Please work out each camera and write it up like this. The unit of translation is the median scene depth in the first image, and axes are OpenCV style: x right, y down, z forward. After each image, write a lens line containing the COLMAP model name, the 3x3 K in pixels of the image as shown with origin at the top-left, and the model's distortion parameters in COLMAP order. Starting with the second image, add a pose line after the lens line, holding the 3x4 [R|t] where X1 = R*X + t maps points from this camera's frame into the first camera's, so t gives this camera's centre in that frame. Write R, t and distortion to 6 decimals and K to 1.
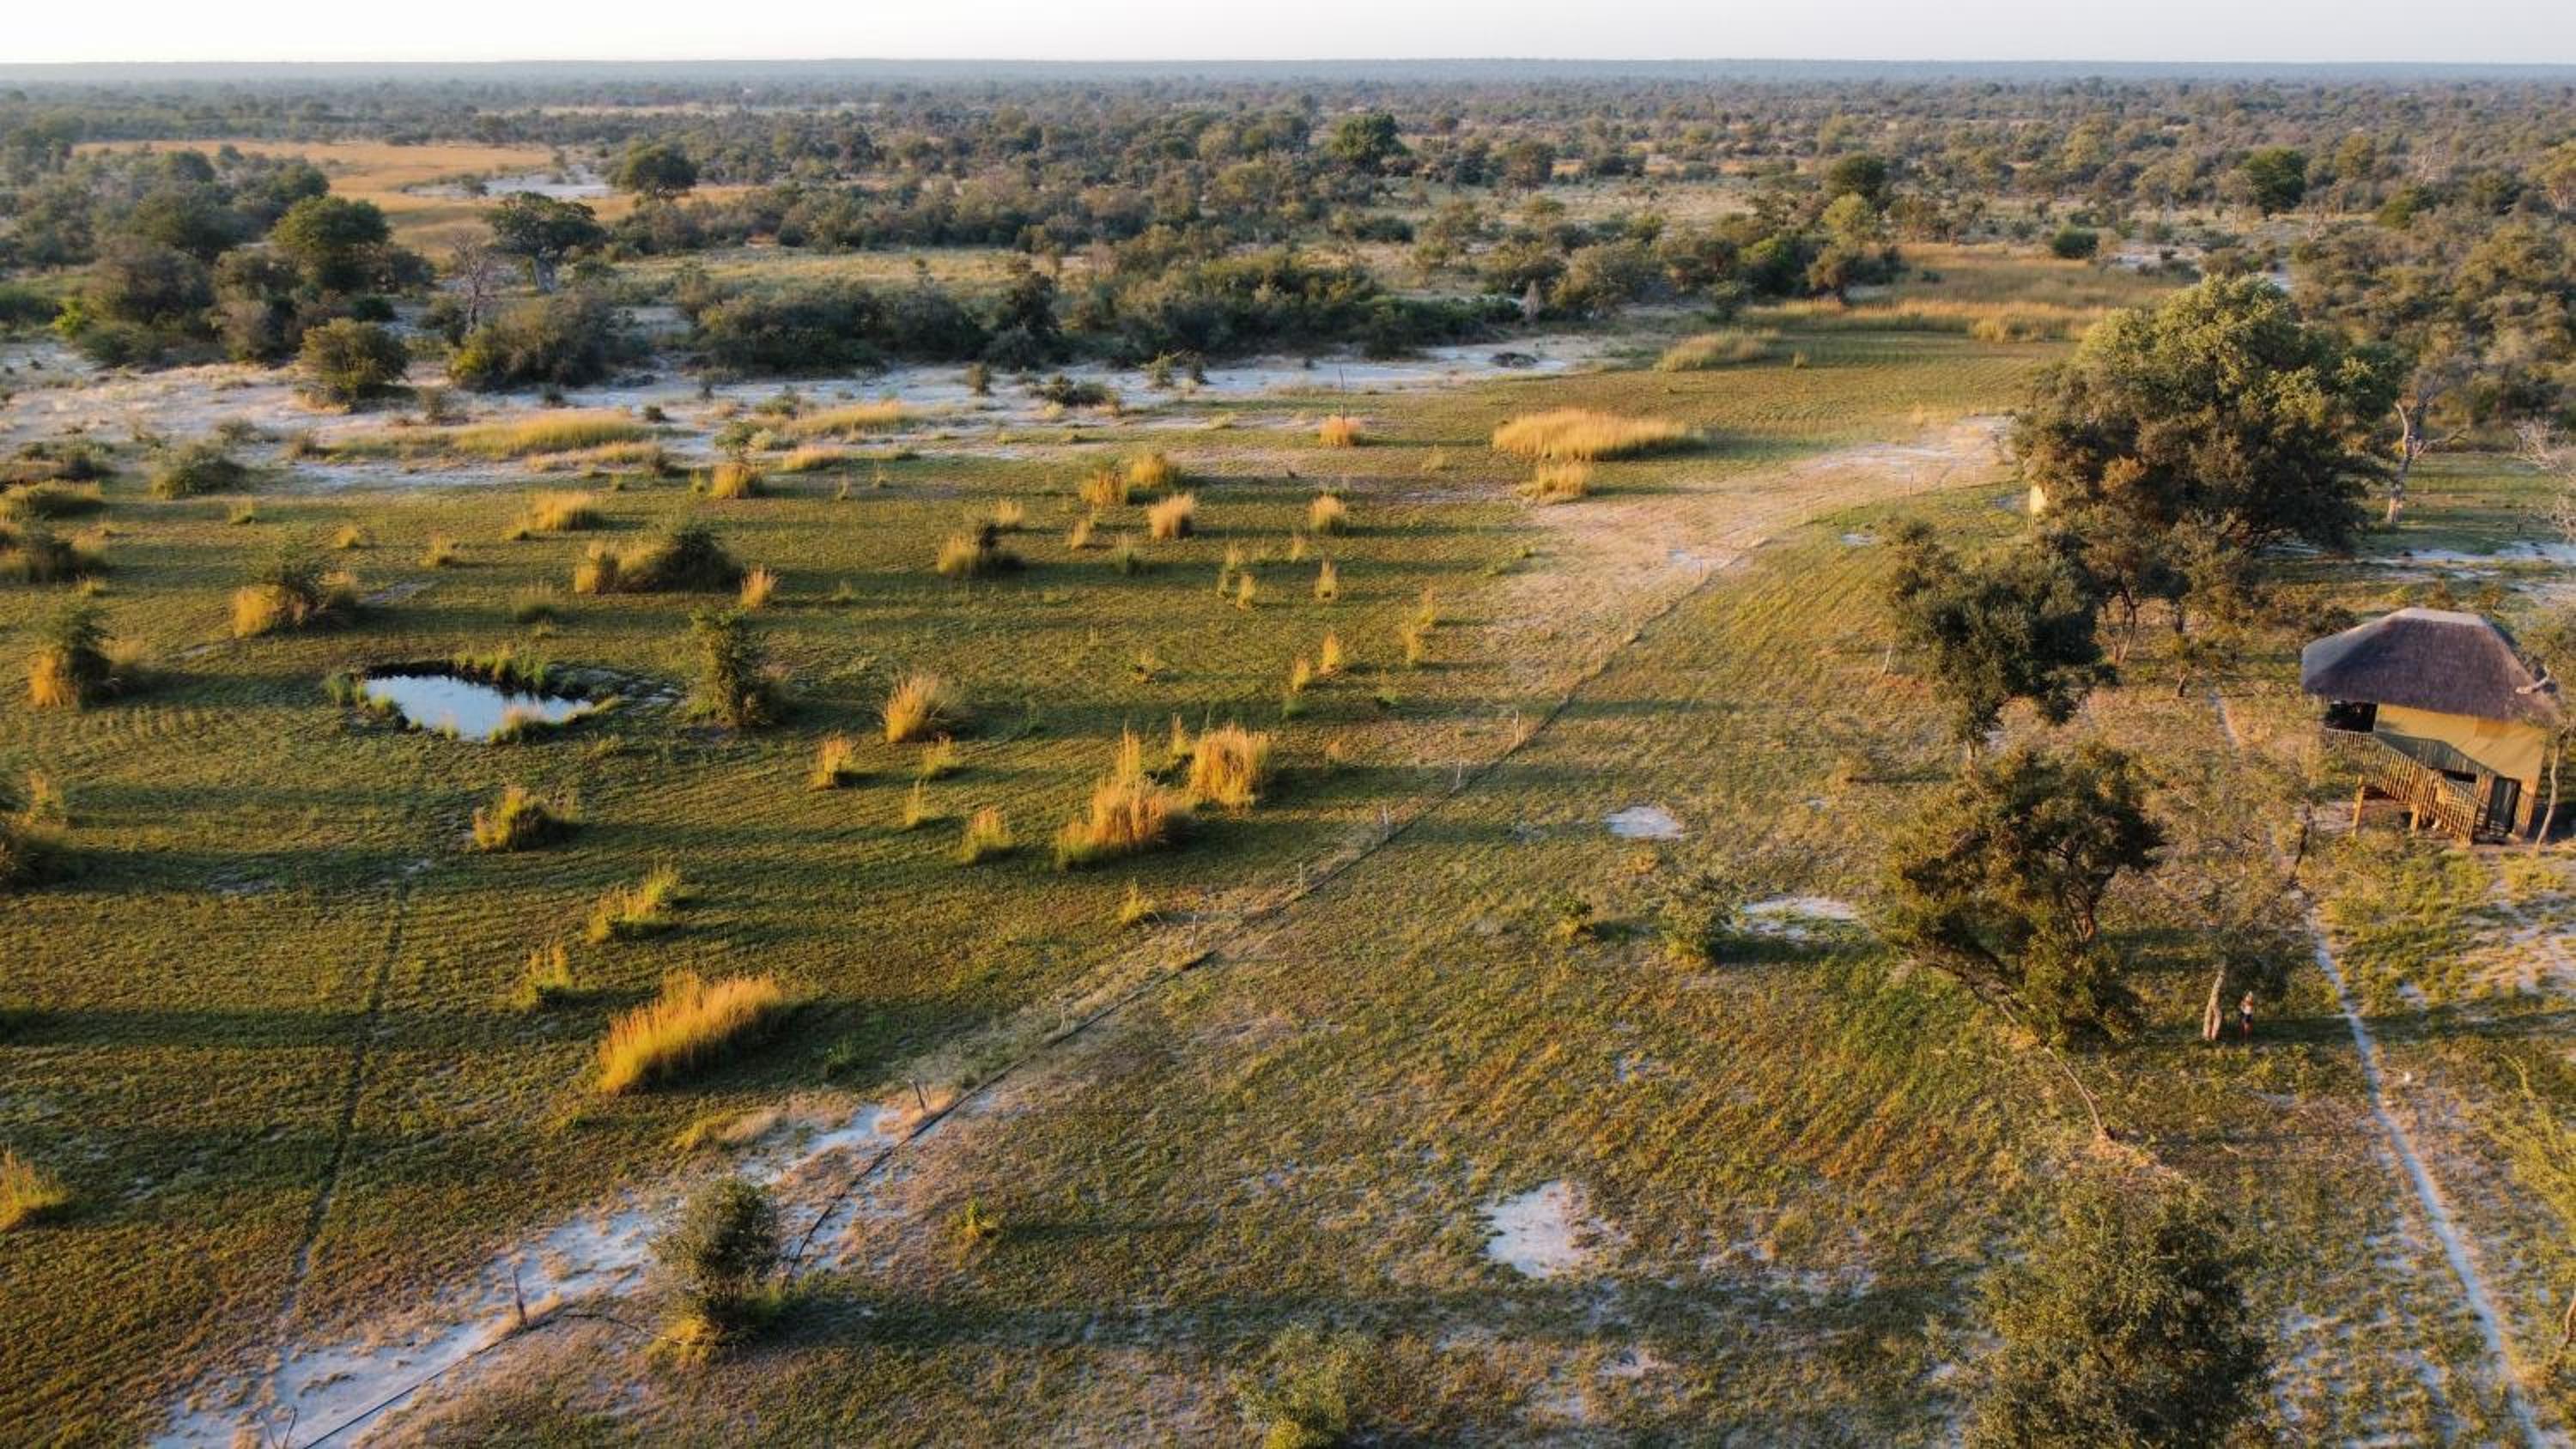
lens RADIAL K [[1948.3, 0, 1285.8], [0, 1948.3, 732.5], [0, 0, 1]] dist [-0.004517, 0.000566]
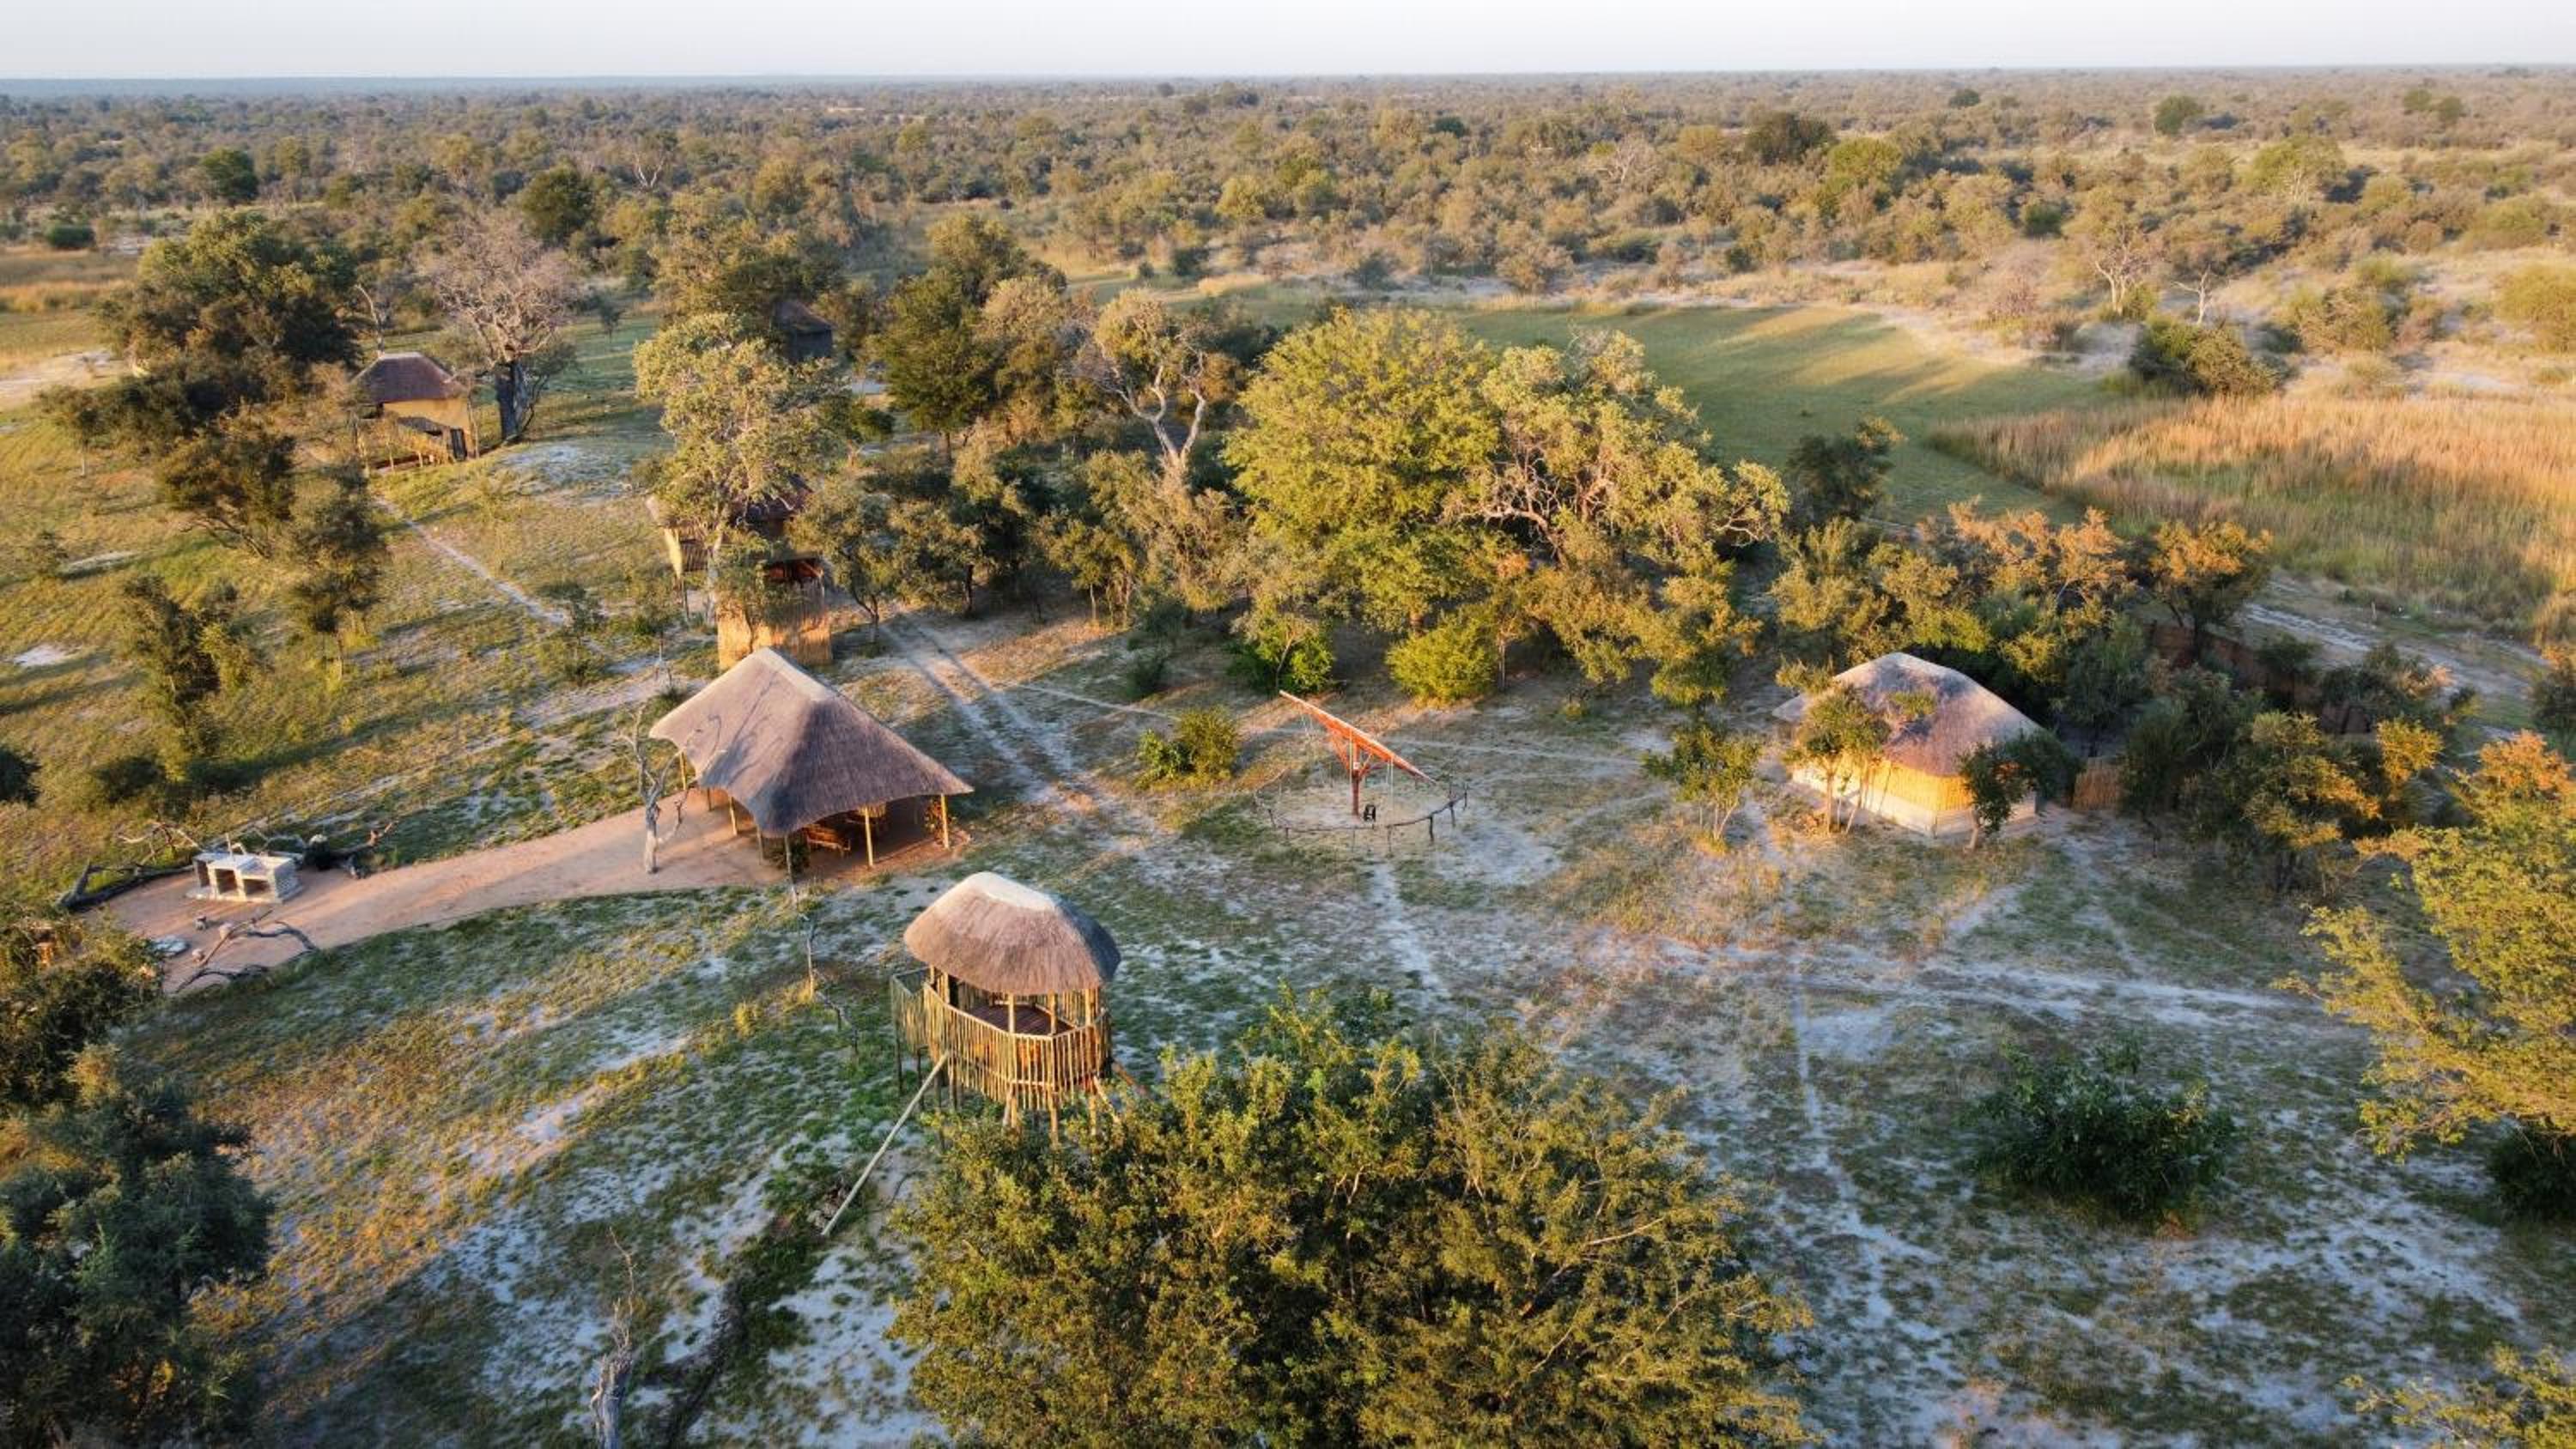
lens RADIAL K [[1948.3, 0, 1285.8], [0, 1948.3, 732.5], [0, 0, 1]] dist [-0.004517, 0.000566]
pose [[0.589867, -0.263561, 0.763278, -0.130821], [0.269036, 0.955375, 0.121979, 0.085539], [-0.761365, 0.133398, 0.634451, -0.240191]]
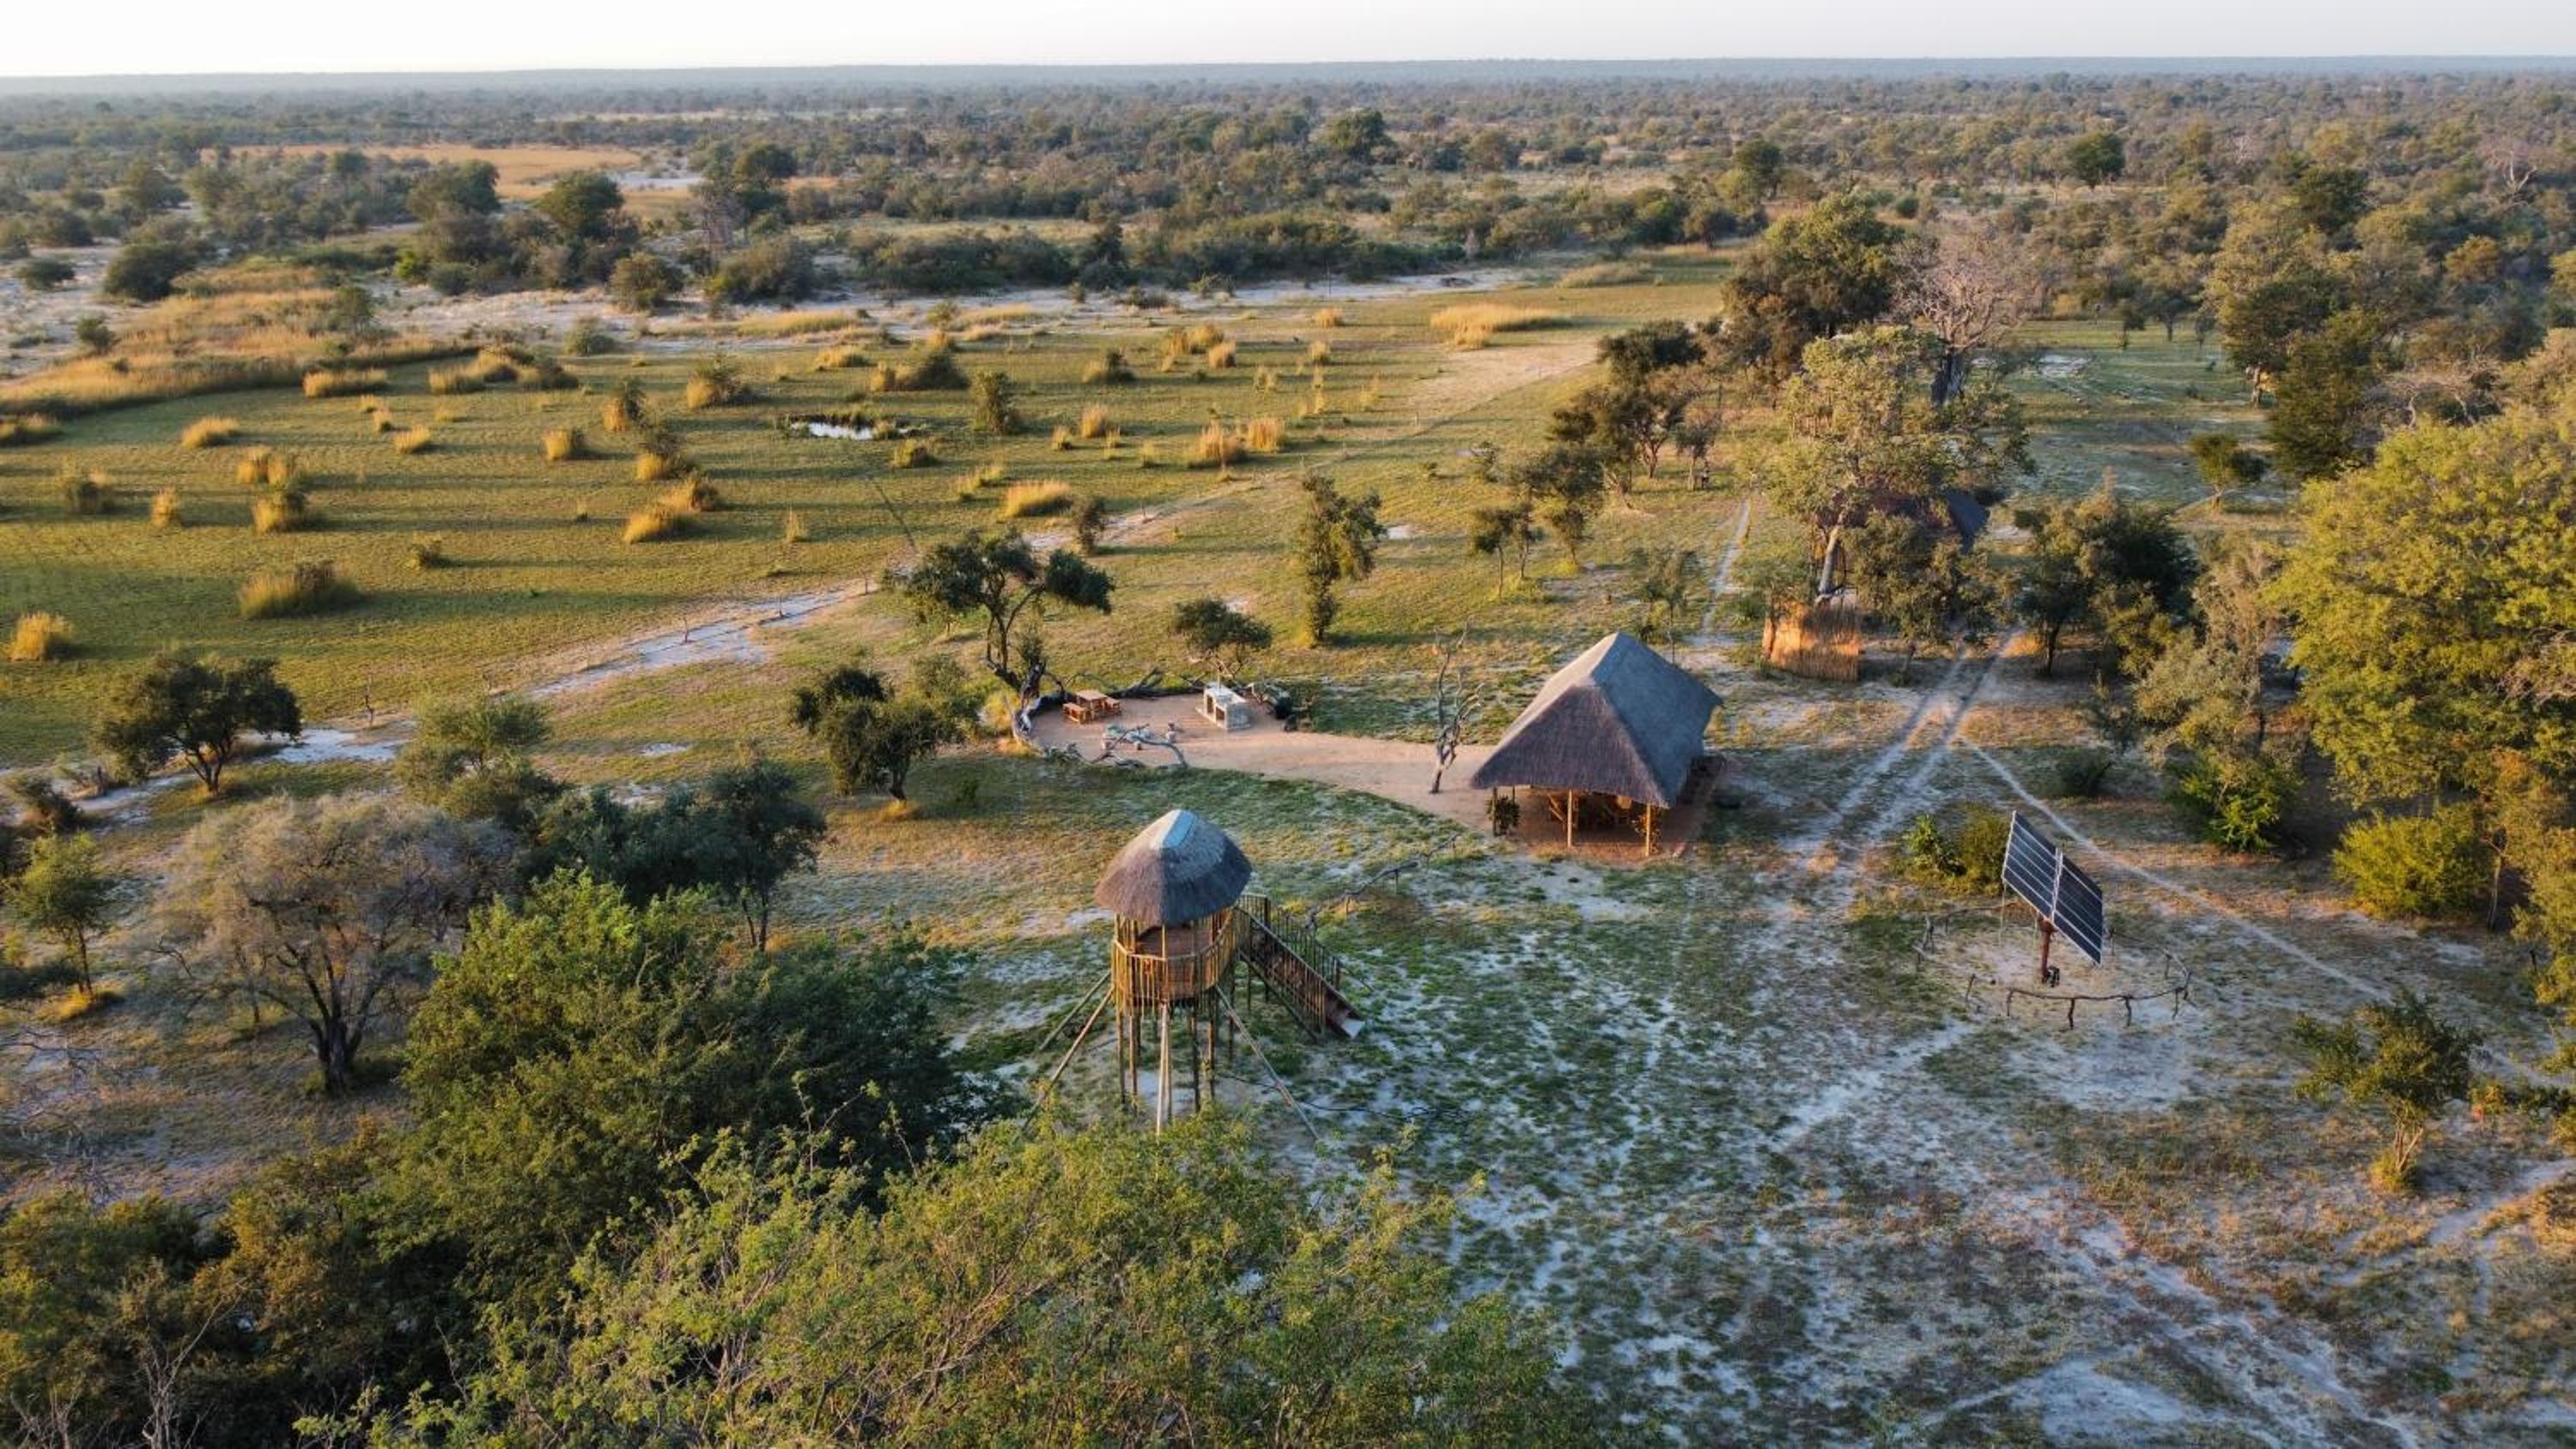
lens RADIAL K [[1948.3, 0, 1285.8], [0, 1948.3, 732.5], [0, 0, 1]] dist [-0.004517, 0.000566]
pose [[0.999968, -0.007503, -0.002930, -0.001747], [0.007500, 0.999971, -0.001160, 0.104254], [0.002939, 0.001138, 0.999995, -0.312035]]
